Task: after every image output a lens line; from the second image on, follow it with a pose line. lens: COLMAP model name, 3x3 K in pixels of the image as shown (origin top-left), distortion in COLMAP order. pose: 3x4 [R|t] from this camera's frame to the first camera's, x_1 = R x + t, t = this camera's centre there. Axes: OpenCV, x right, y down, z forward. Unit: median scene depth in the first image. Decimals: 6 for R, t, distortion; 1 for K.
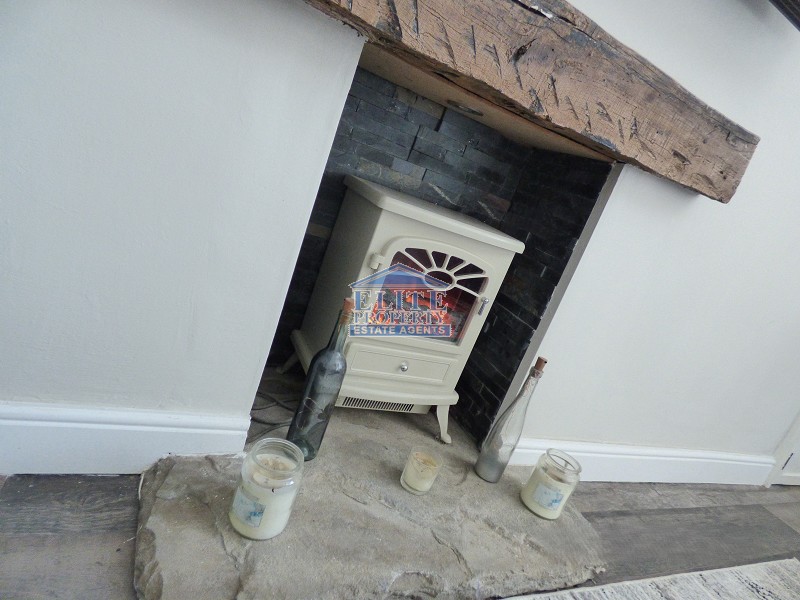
lens RADIAL K [[478.2, 0, 403.5], [0, 478.2, 299.2], [0, 0, 1]] dist [-0.000563, -0.000961]
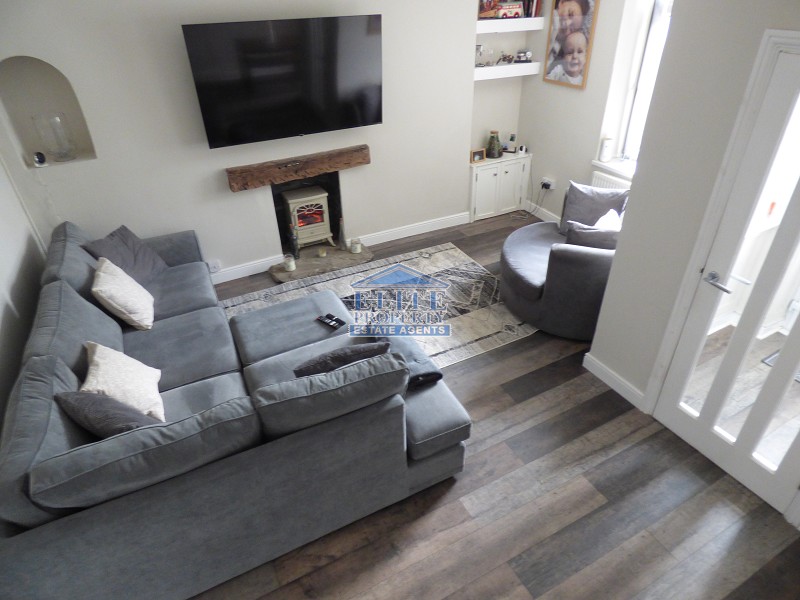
lens RADIAL K [[478.2, 0, 403.5], [0, 478.2, 299.2], [0, 0, 1]] dist [-0.000563, -0.000961]
pose [[0.933529, -0.328322, -0.143972, 1.138303], [0.357092, 0.887159, 0.292292, -0.272646], [0.031760, -0.324274, 0.945430, -3.064534]]
